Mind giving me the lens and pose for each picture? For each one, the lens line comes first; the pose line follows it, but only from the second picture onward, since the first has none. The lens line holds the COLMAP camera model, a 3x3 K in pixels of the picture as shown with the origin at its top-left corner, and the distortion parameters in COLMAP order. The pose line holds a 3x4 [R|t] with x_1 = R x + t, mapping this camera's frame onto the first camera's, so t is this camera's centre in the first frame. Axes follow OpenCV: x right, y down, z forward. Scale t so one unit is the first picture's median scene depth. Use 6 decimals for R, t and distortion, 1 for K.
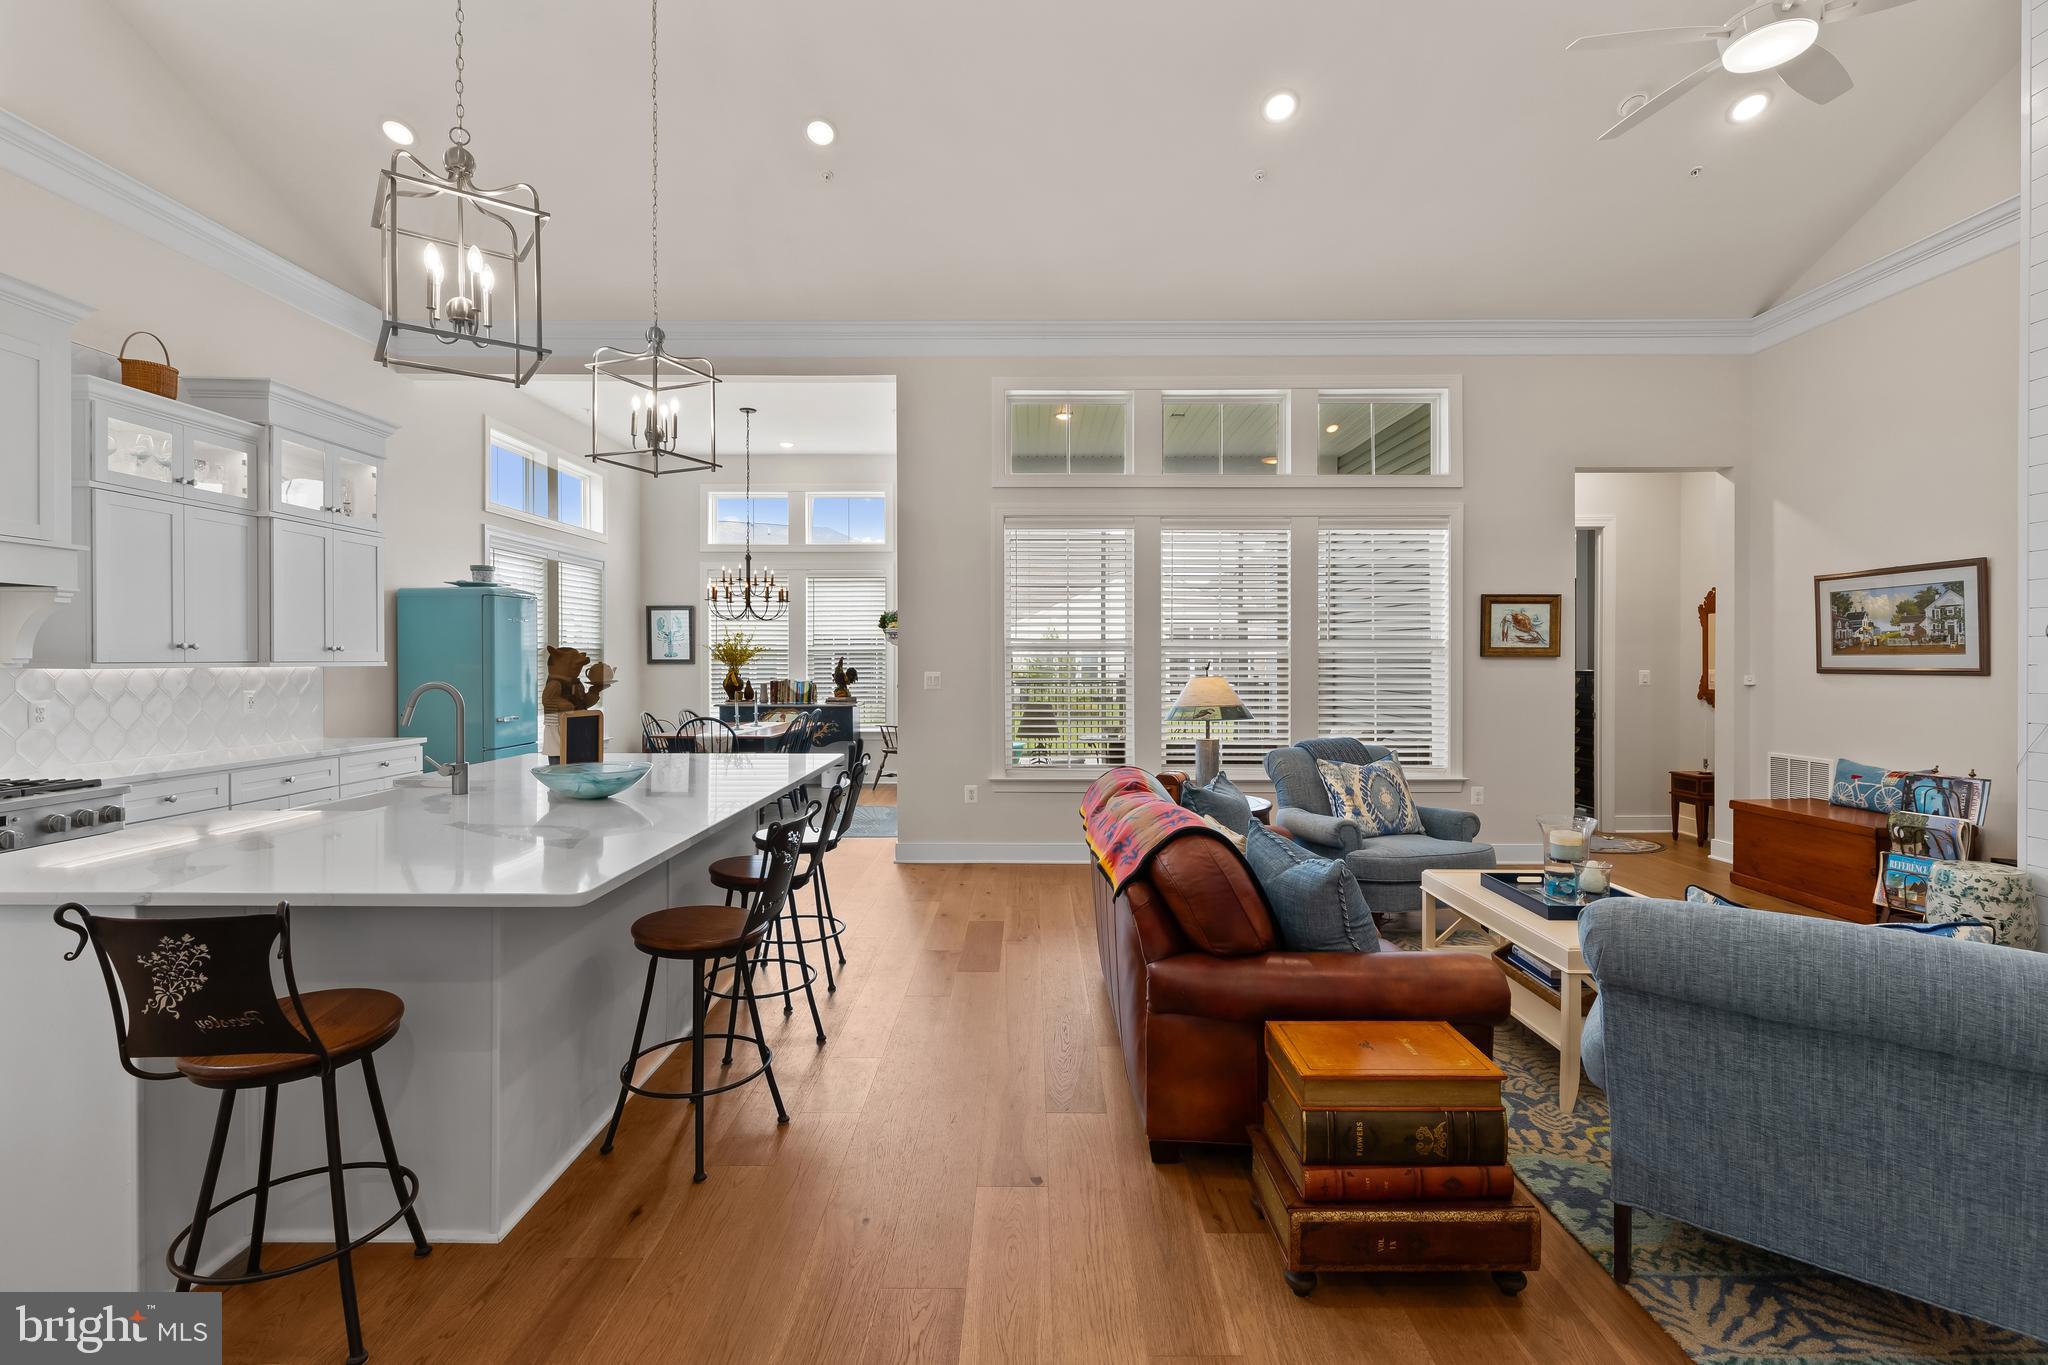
lens RADIAL K [[932.5, 0, 1027.7], [0, 932.5, 667.9], [0, 0, 1]] dist [-0.000056, 0.001146]
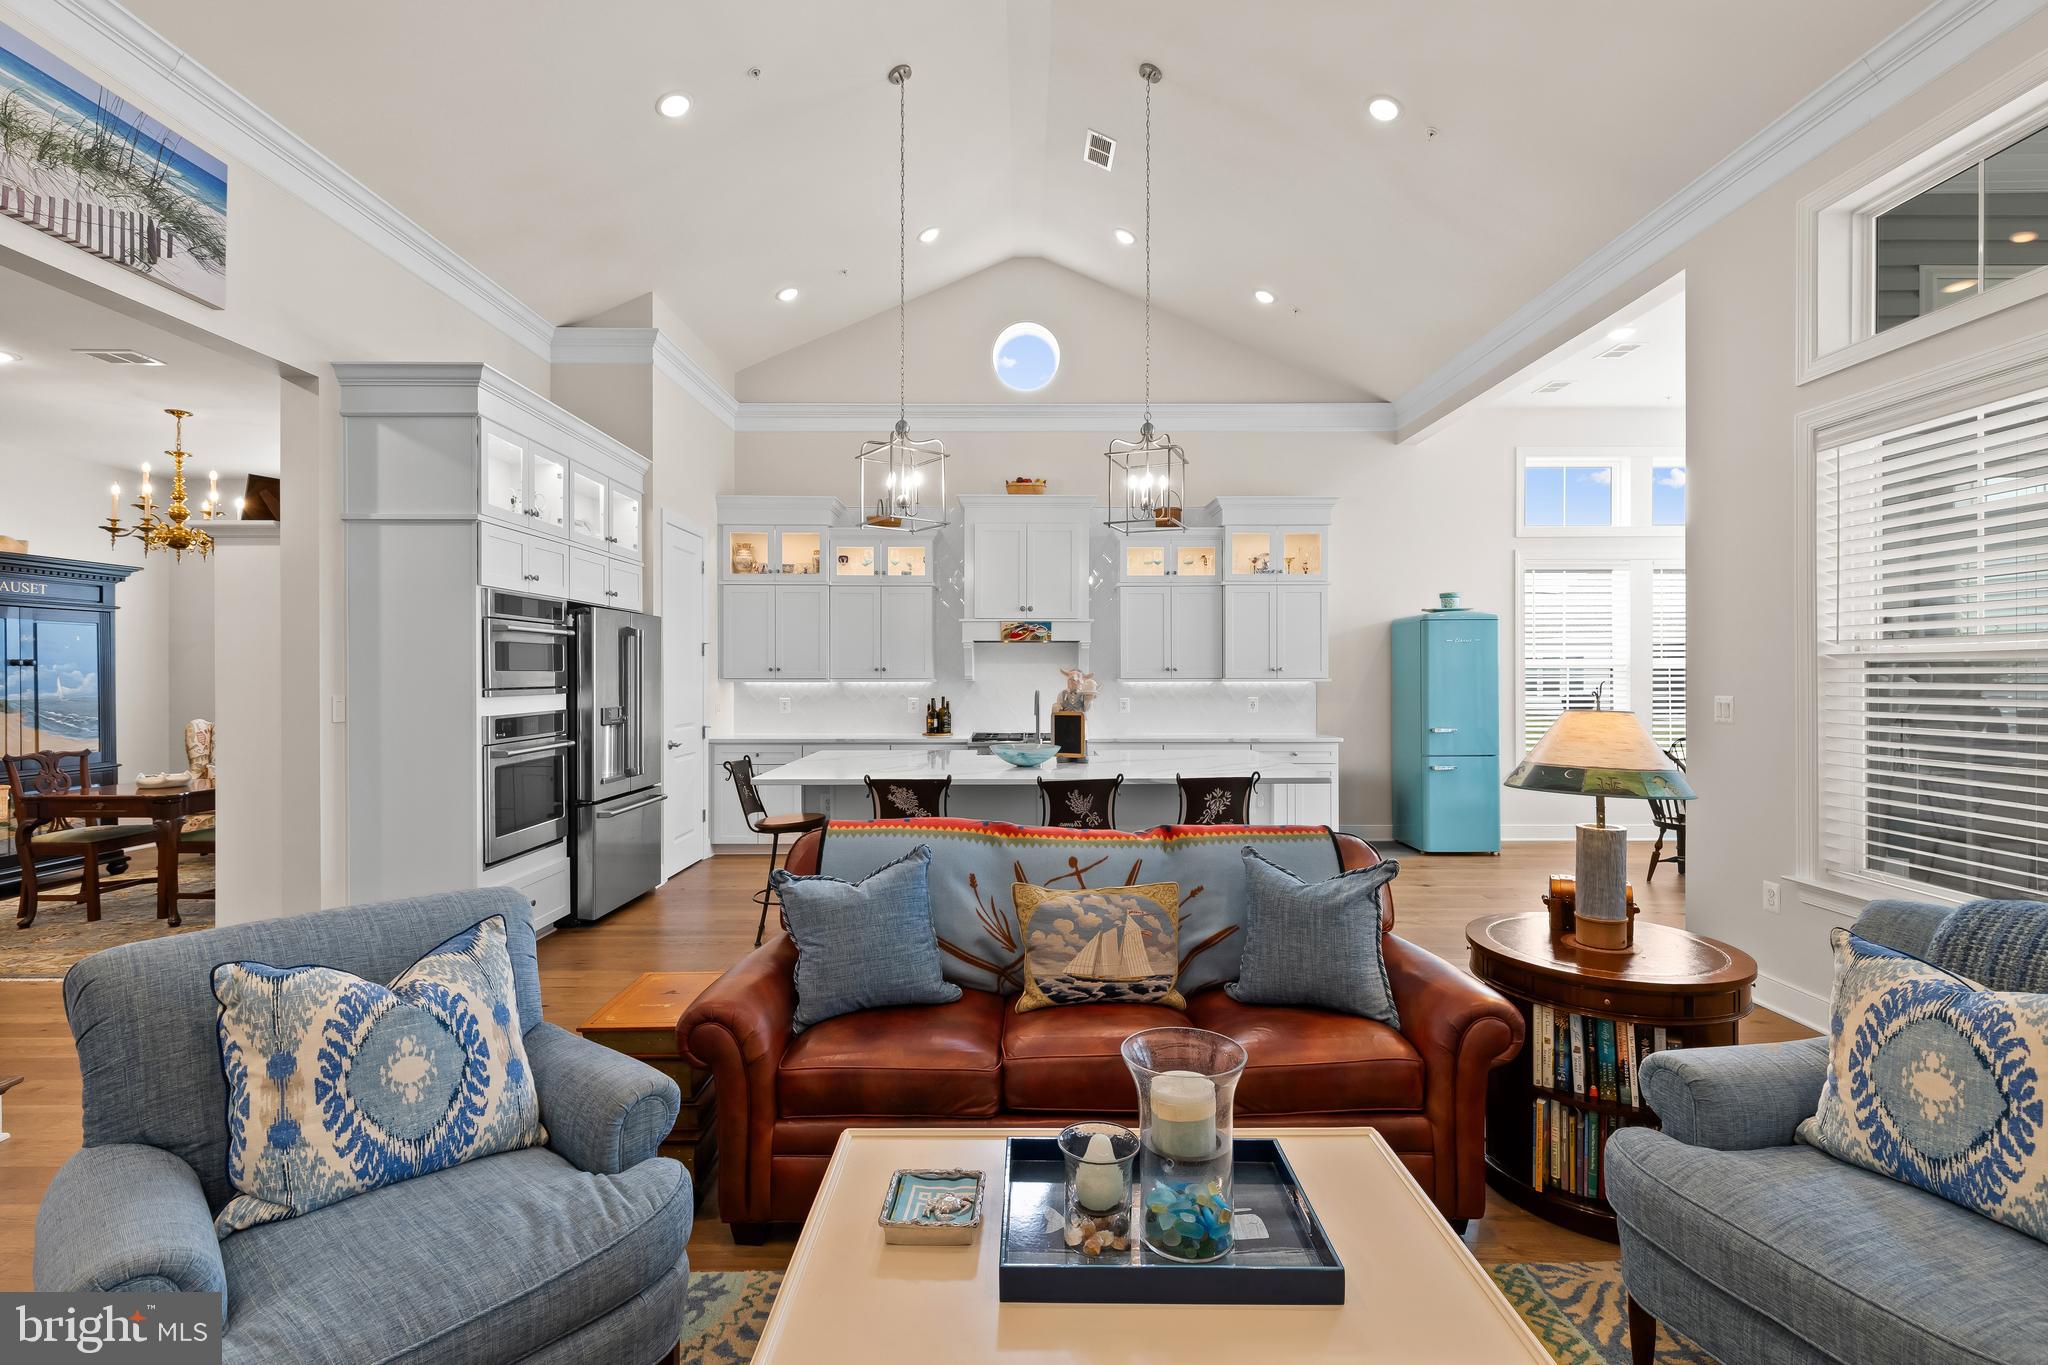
lens RADIAL K [[932.5, 0, 1031.5], [0, 932.5, 678.8], [0, 0, 1]] dist [-0.000056, 0.001146]
pose [[0.013577, 0.005799, -0.999891, 0.728547], [-0.004762, 0.999972, 0.005735, -0.012611], [0.999896, 0.004683, 0.013604, 0.644193]]
